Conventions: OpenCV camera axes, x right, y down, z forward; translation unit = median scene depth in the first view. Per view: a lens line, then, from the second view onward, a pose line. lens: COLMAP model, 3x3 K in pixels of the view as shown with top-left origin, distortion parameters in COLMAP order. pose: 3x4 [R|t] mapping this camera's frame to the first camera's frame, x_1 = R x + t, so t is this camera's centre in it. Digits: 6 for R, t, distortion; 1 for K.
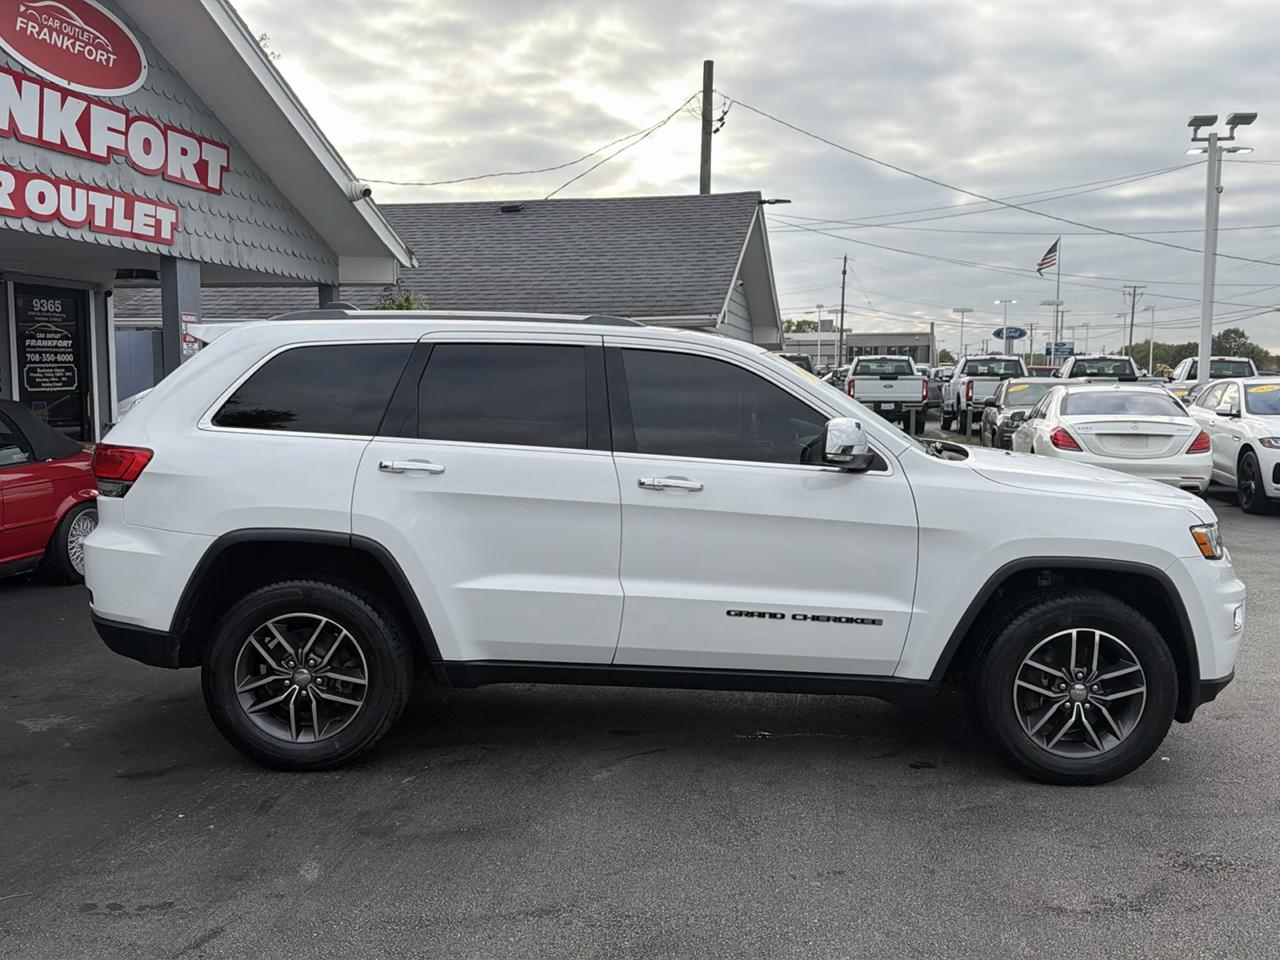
lens RADIAL K [[1178.5, 0, 633.6], [0, 1178.5, 451.8], [0, 0, 1]] dist [0.049243, -0.001157]
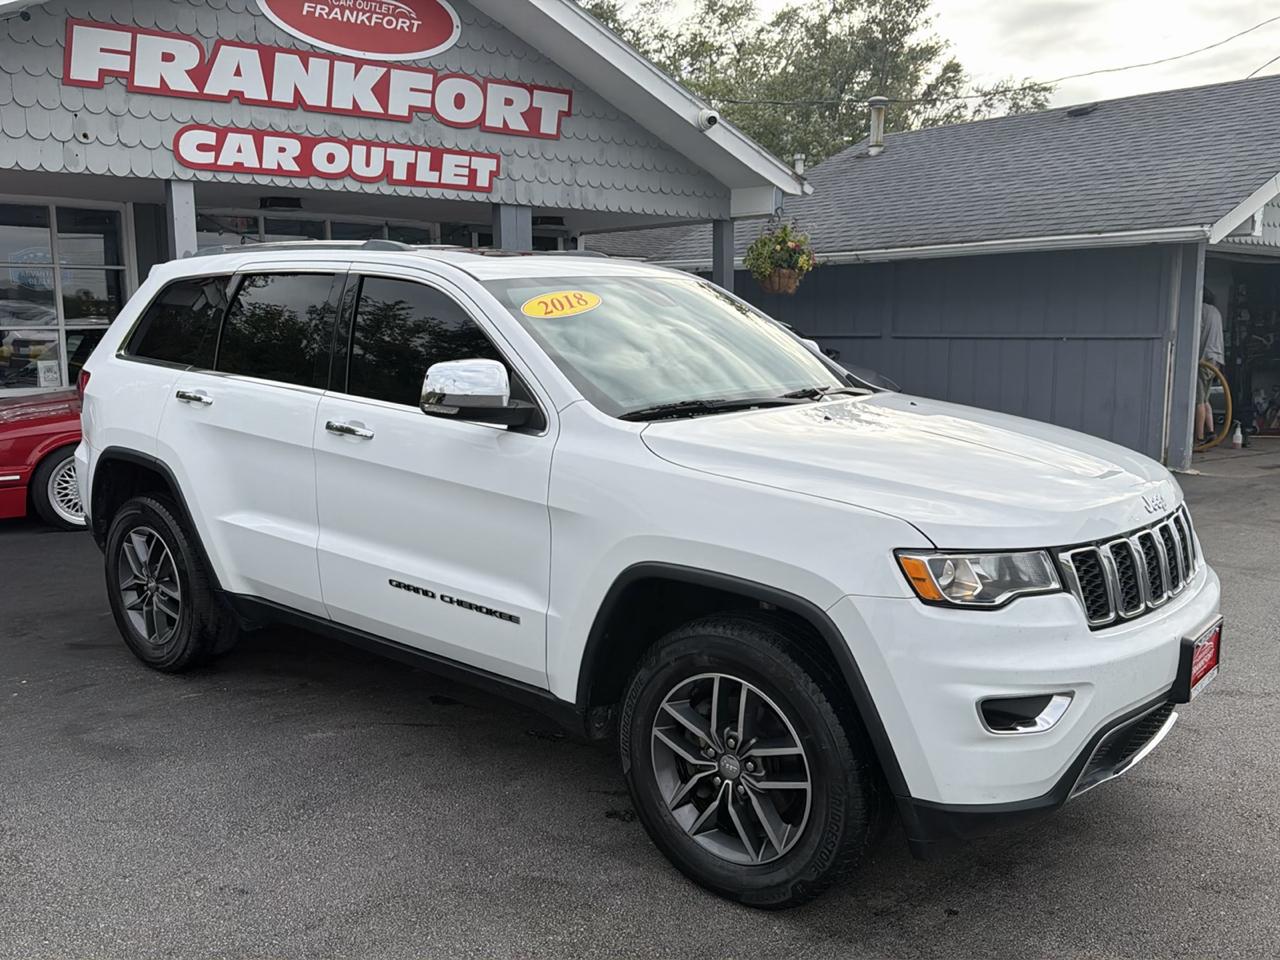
lens RADIAL K [[1160.1, 0, 638.2], [0, 1160.1, 475.1], [0, 0, 1]] dist [0.089668, -0.147114]
pose [[0.775824, 0.083788, -0.625362, 0.698931], [-0.039307, 0.995637, 0.084634, -0.019640], [0.629724, -0.041080, 0.775732, 0.423456]]
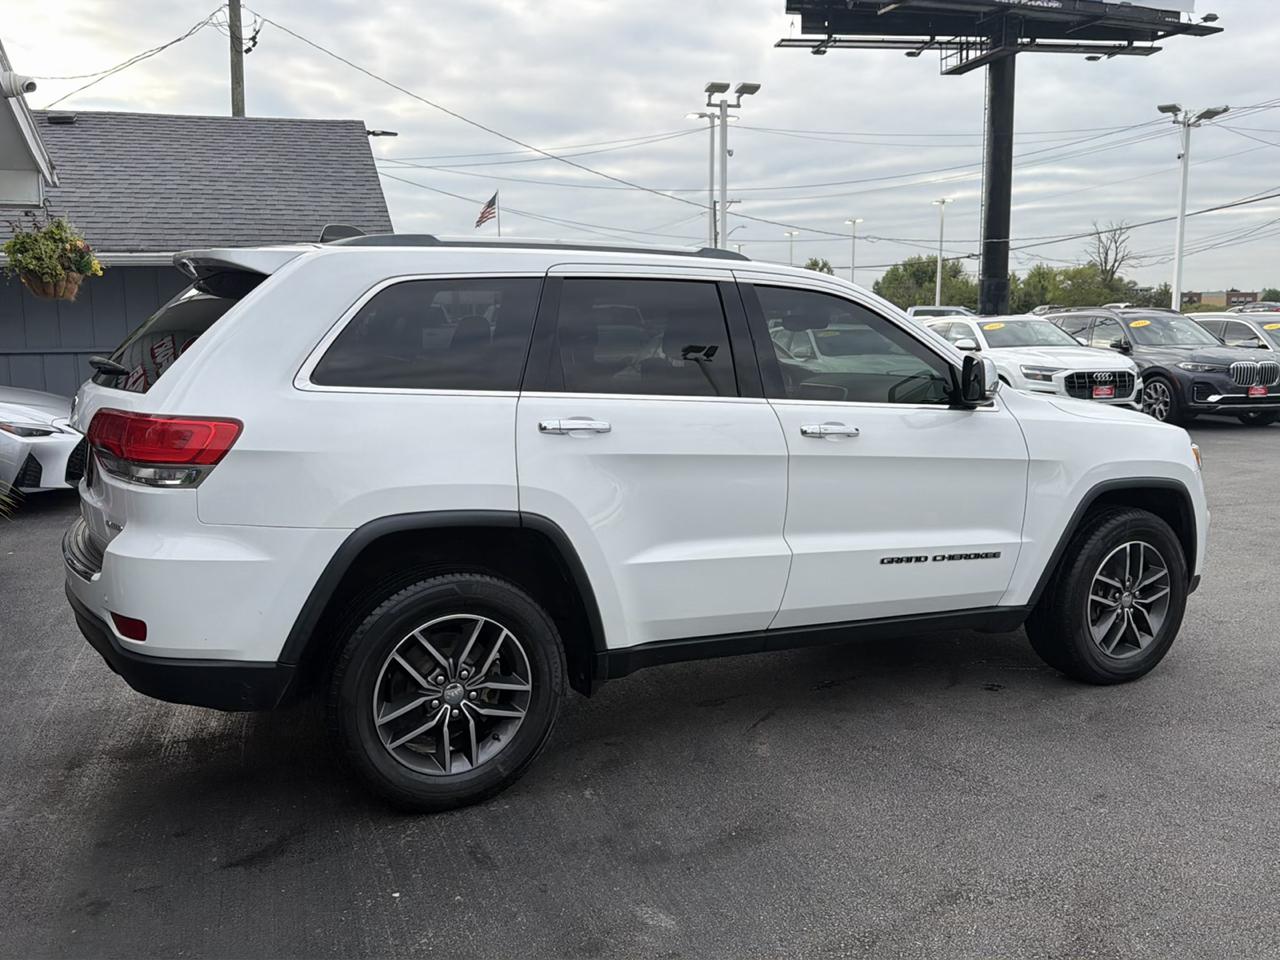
lens RADIAL K [[1158.7, 0, 637.3], [0, 1158.7, 475.6], [0, 0, 1]] dist [0.091258, -0.168291]
pose [[0.887987, -0.068613, 0.454720, -0.490213], [0.038163, 0.996391, 0.075820, -0.012125], [-0.458281, -0.049974, 0.887401, 0.233527]]
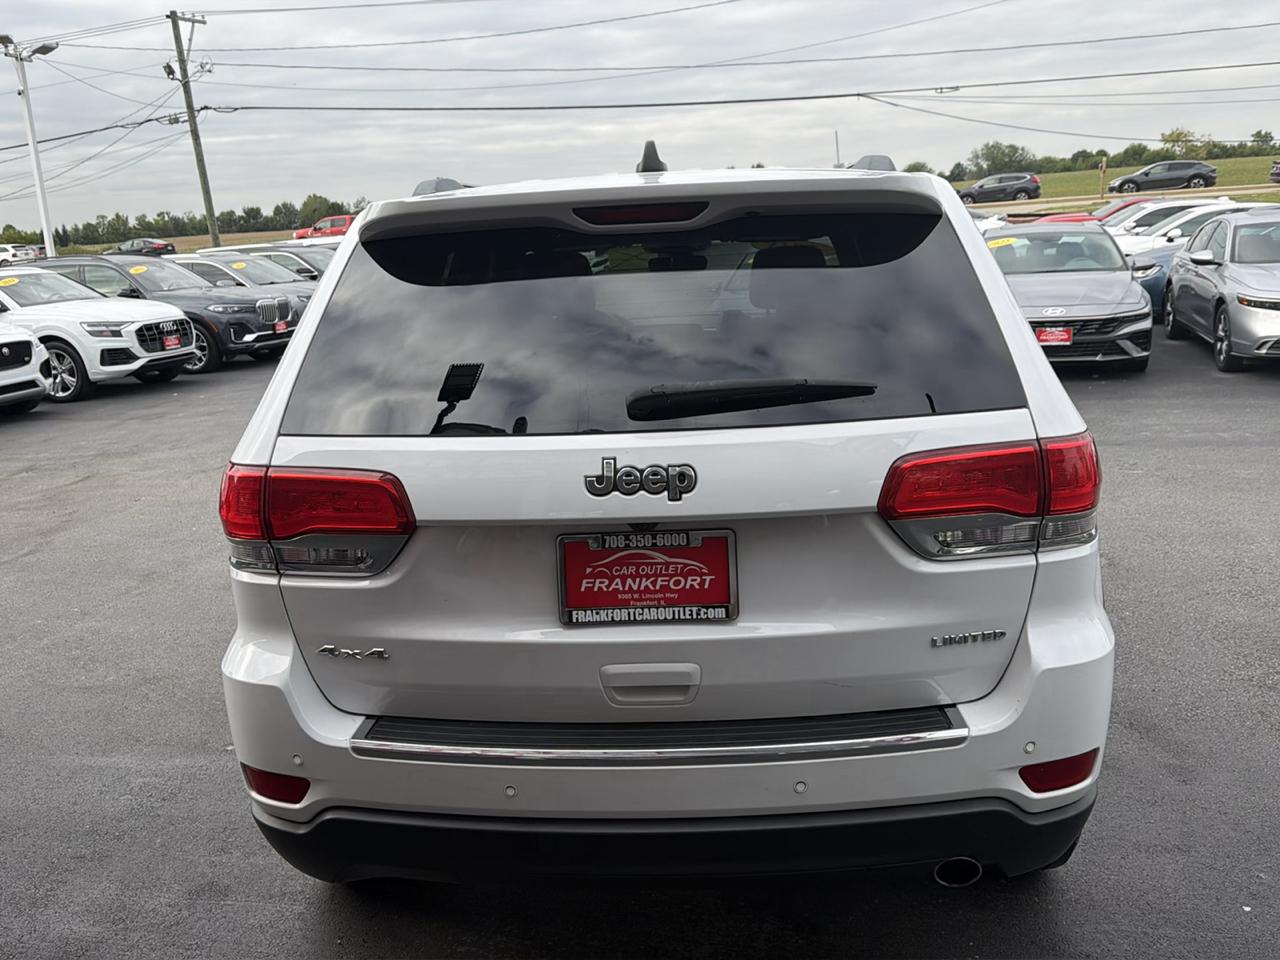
lens RADIAL K [[1160.1, 0, 638.2], [0, 1160.1, 475.1], [0, 0, 1]] dist [0.089668, -0.147114]
pose [[0.069344, -0.218669, 0.973332, -0.862874], [0.125079, 0.969887, 0.208984, -0.102674], [-0.989720, 0.107252, 0.094607, 1.080626]]
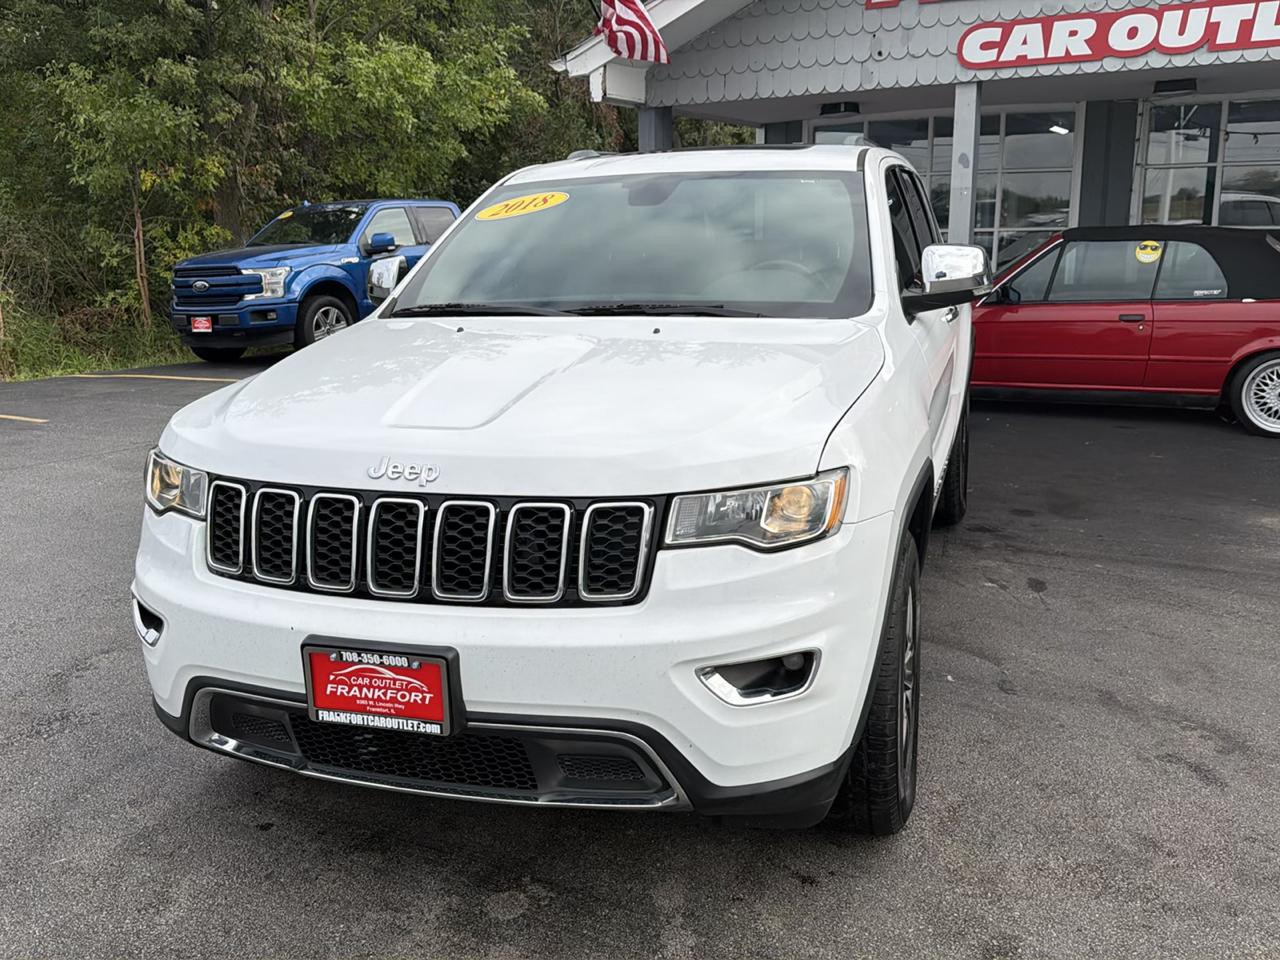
lens RADIAL K [[1161.3, 0, 638.3], [0, 1161.3, 463.8], [0, 0, 1]] dist [0.087786, -0.182156]
pose [[-0.316543, 0.192235, -0.928895, 0.929711], [-0.051735, 0.974294, 0.219260, -0.076488], [0.947166, 0.117462, -0.298460, 1.378273]]
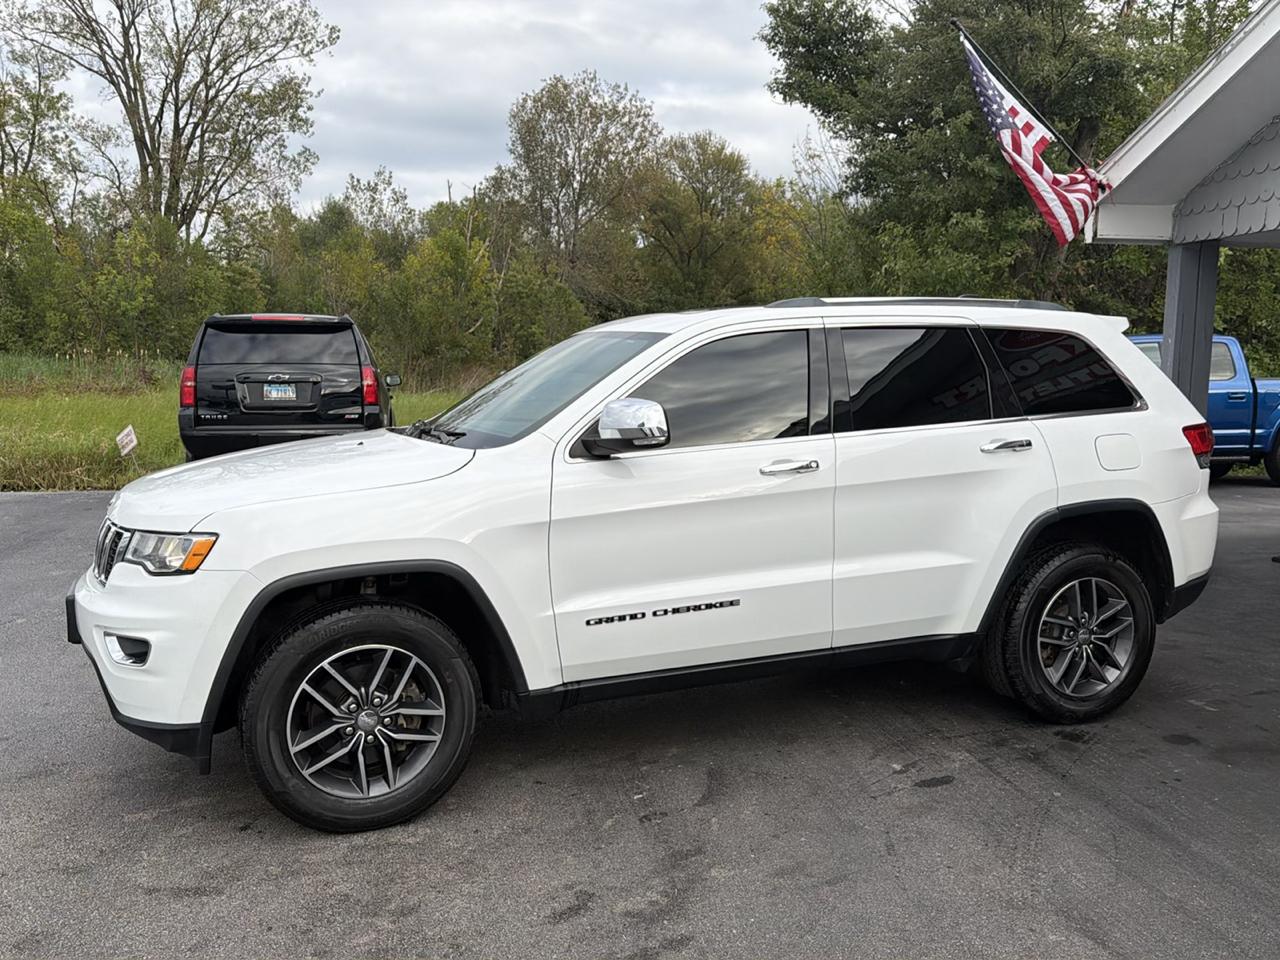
lens RADIAL K [[1149.2, 0, 640.0], [0, 1149.2, 480.0], [0, 0, 1]] dist [0.151456, -0.307347]
pose [[-0.933342, 0.023891, -0.358192, 0.447959], [-0.040767, 0.984275, 0.171876, -0.143918], [0.356666, 0.175022, -0.917691, 2.095534]]
